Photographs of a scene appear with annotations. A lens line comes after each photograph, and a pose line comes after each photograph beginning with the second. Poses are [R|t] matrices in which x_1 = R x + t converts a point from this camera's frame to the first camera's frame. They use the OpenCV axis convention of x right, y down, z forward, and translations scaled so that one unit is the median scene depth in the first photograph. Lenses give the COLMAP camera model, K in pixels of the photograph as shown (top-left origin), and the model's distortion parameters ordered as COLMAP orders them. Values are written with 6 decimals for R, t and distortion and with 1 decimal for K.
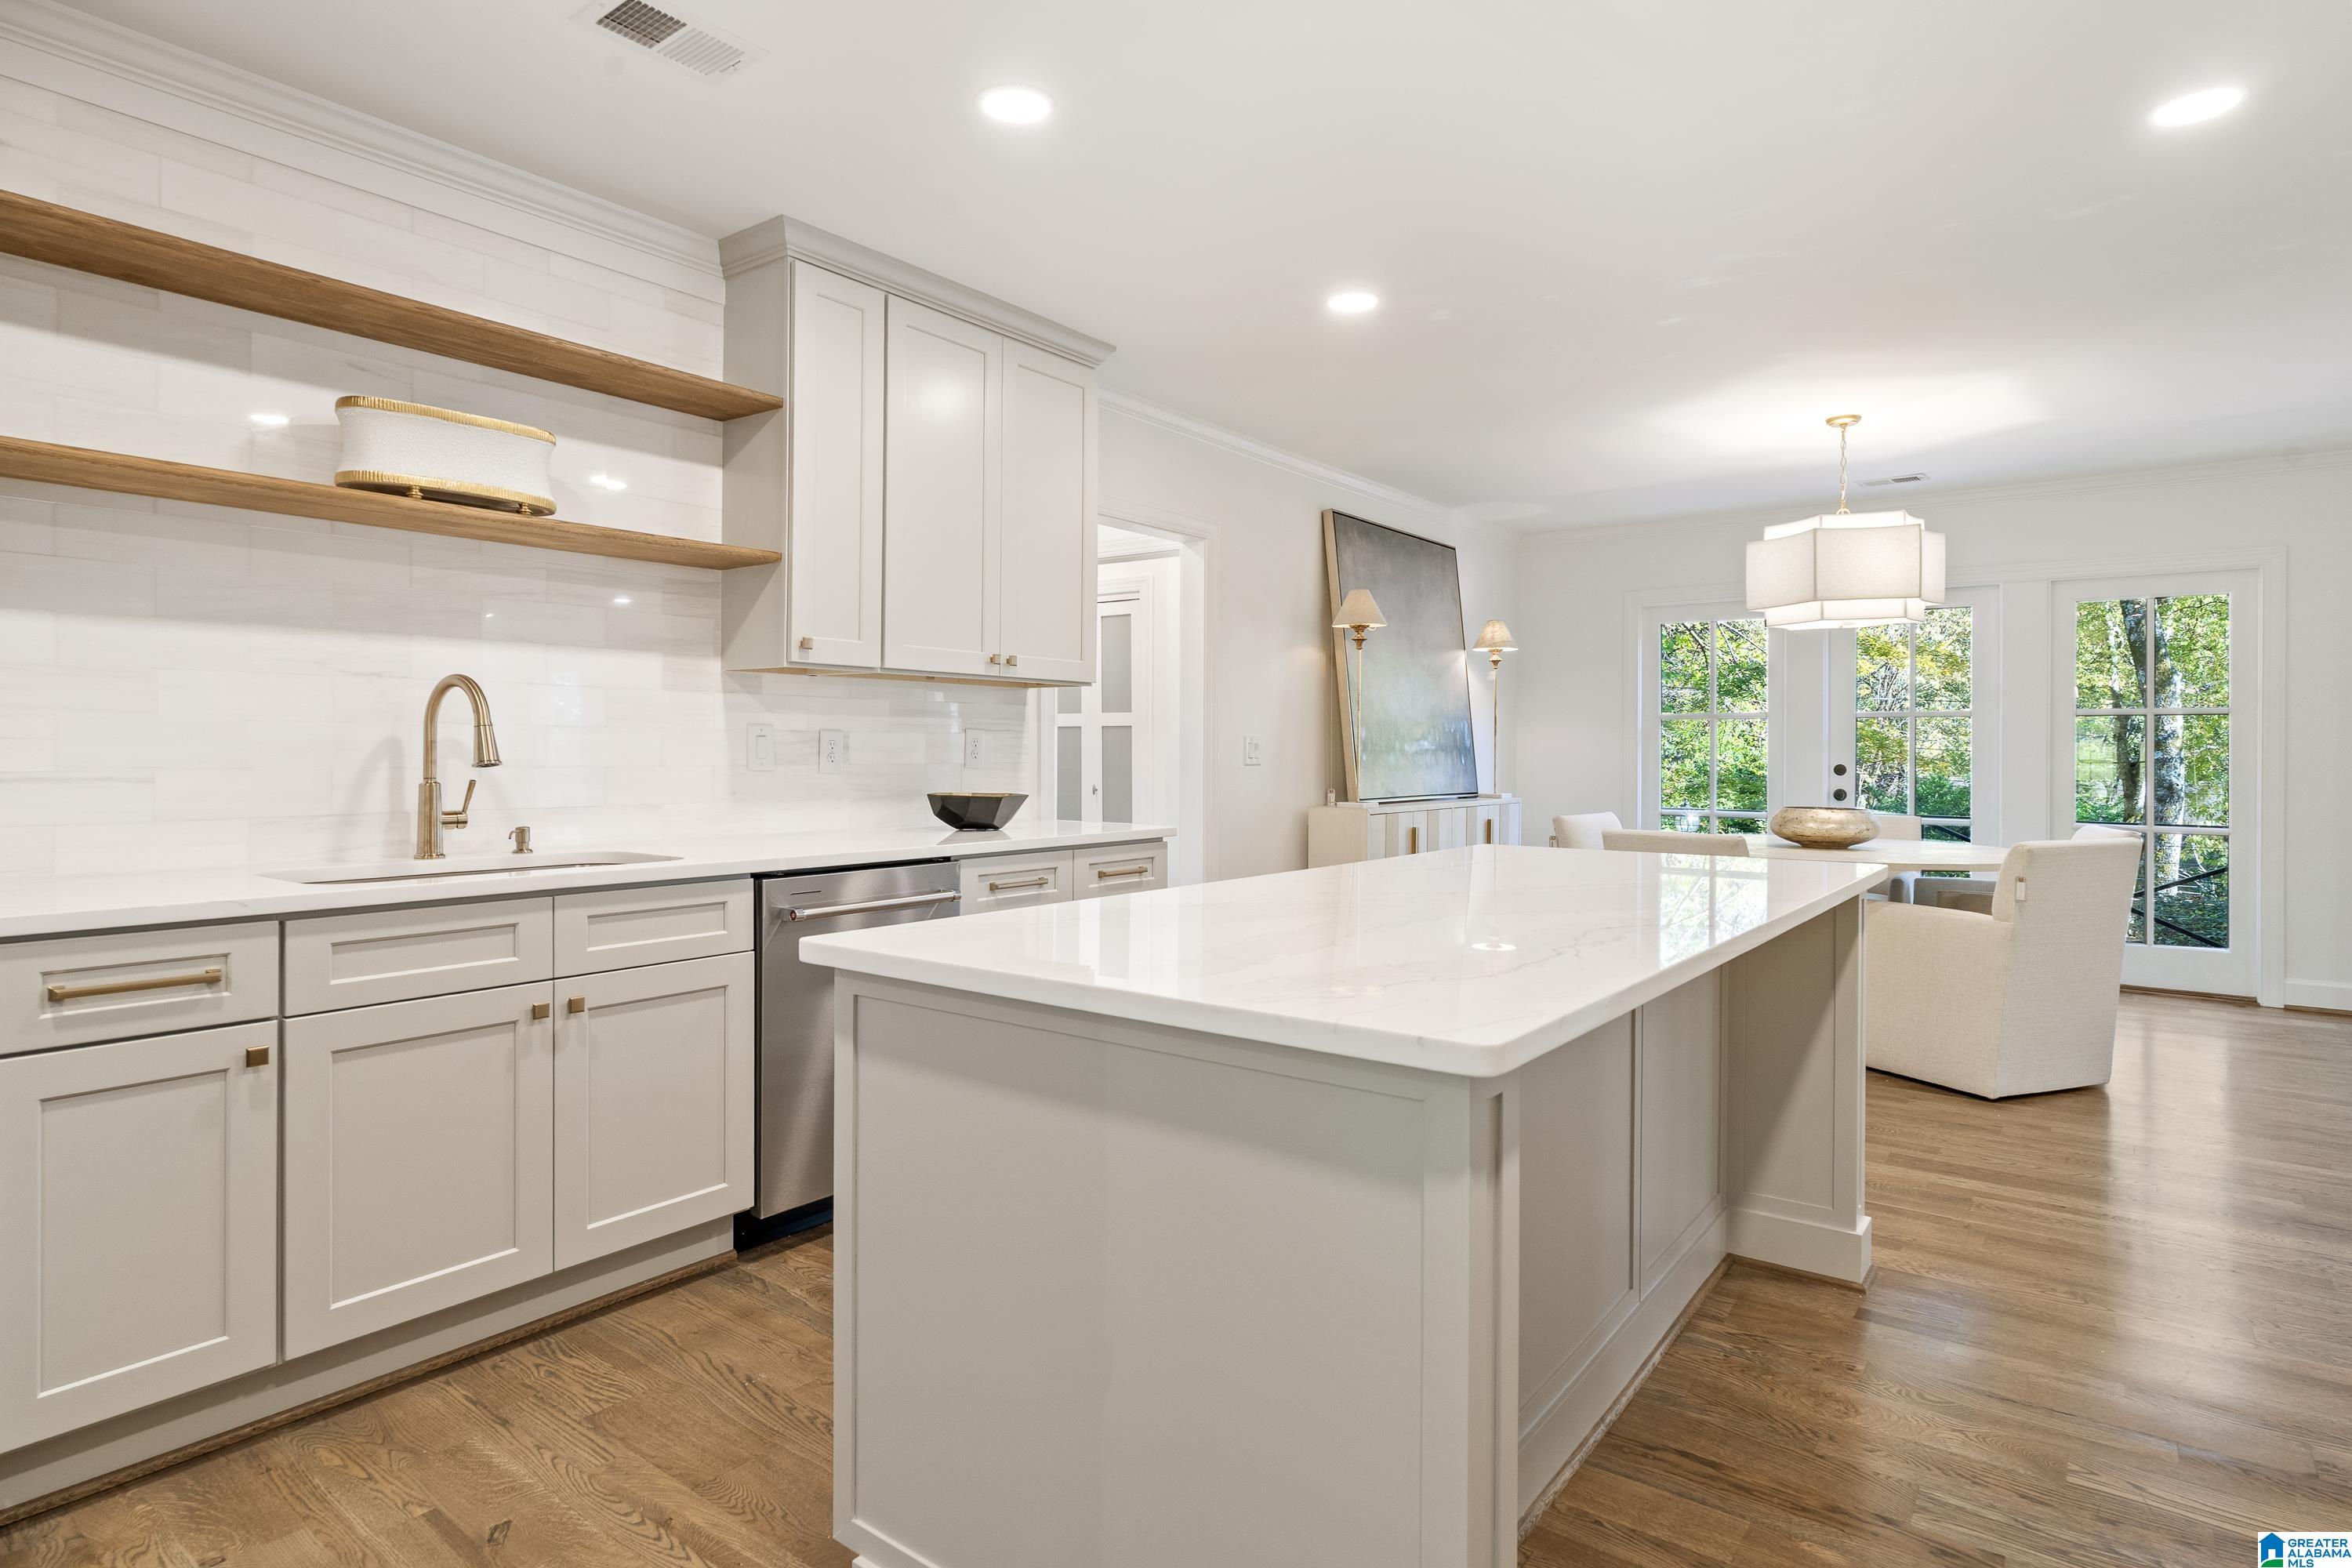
lens RADIAL K [[1237.9, 0, 1170.6], [0, 1237.9, 749.0], [0, 0, 1]] dist [-0.003165, -0.001118]
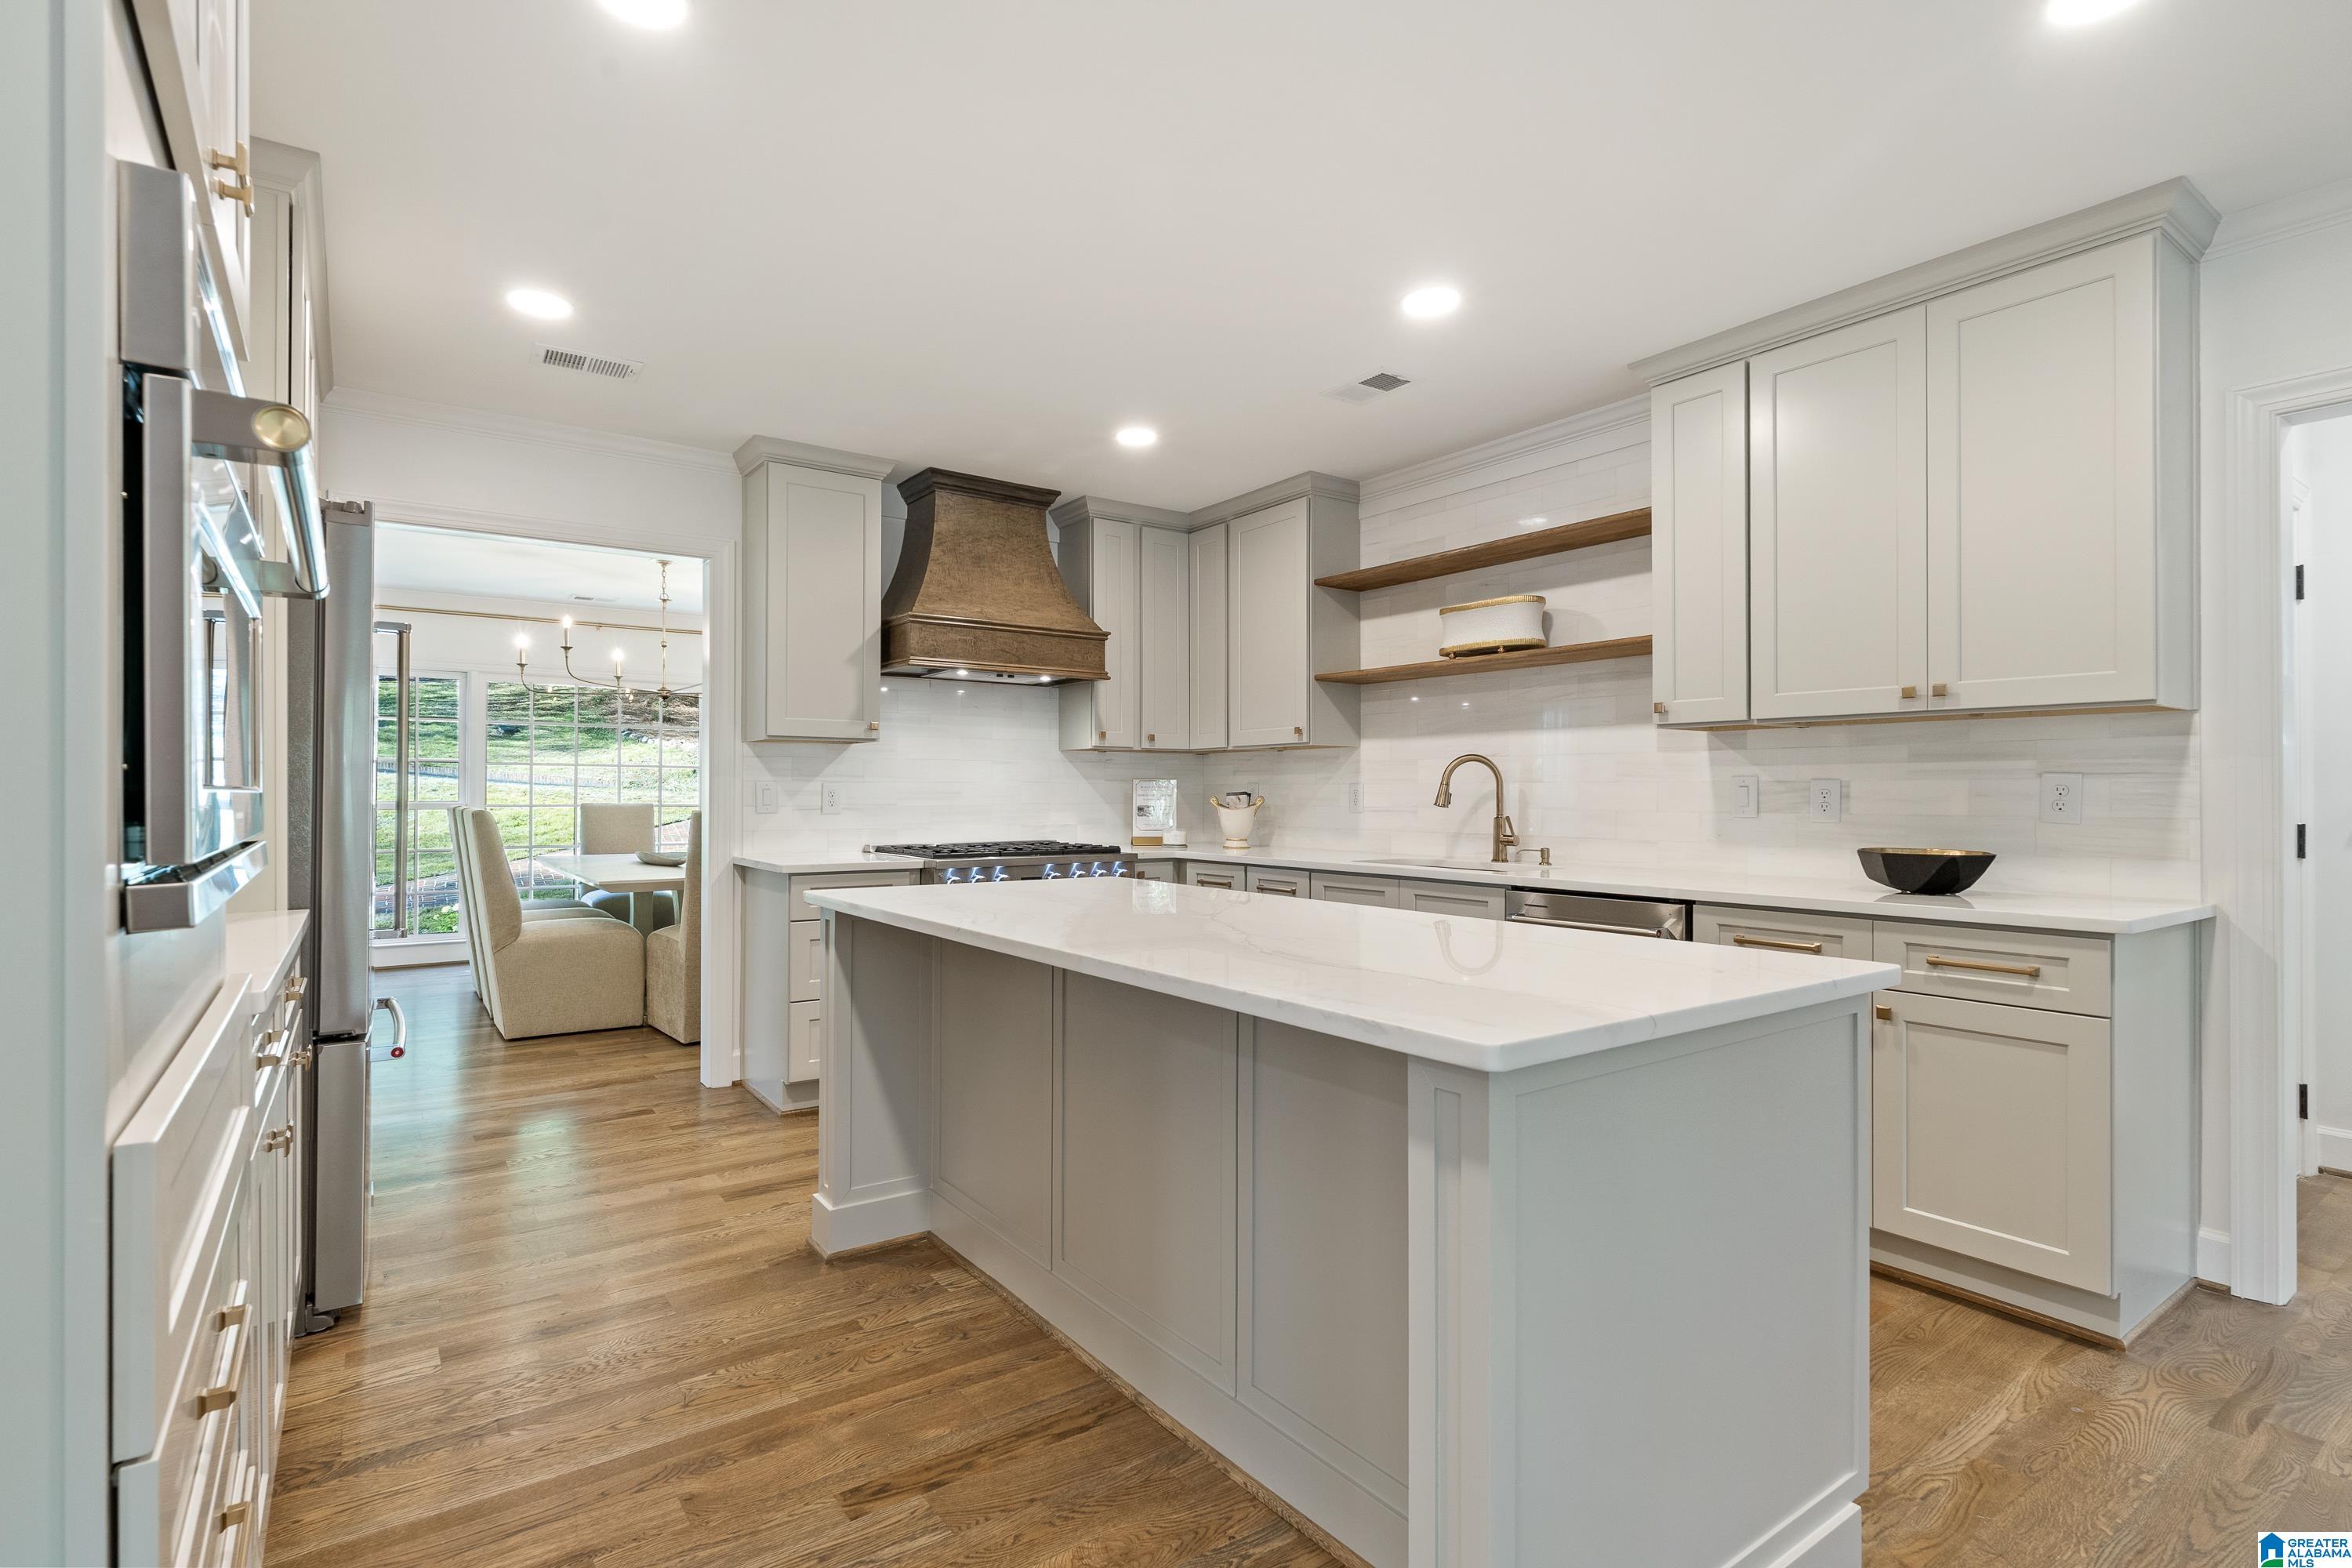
lens RADIAL K [[1113.8, 0, 1176.0], [0, 1113.8, 784.0], [0, 0, 1]] dist [0.001355, 0.000149]
pose [[-0.275429, -0.011228, -0.961256, 0.841850], [-0.001717, 0.999936, -0.011188, -0.000552], [0.961320, -0.001431, -0.275431, 0.836195]]
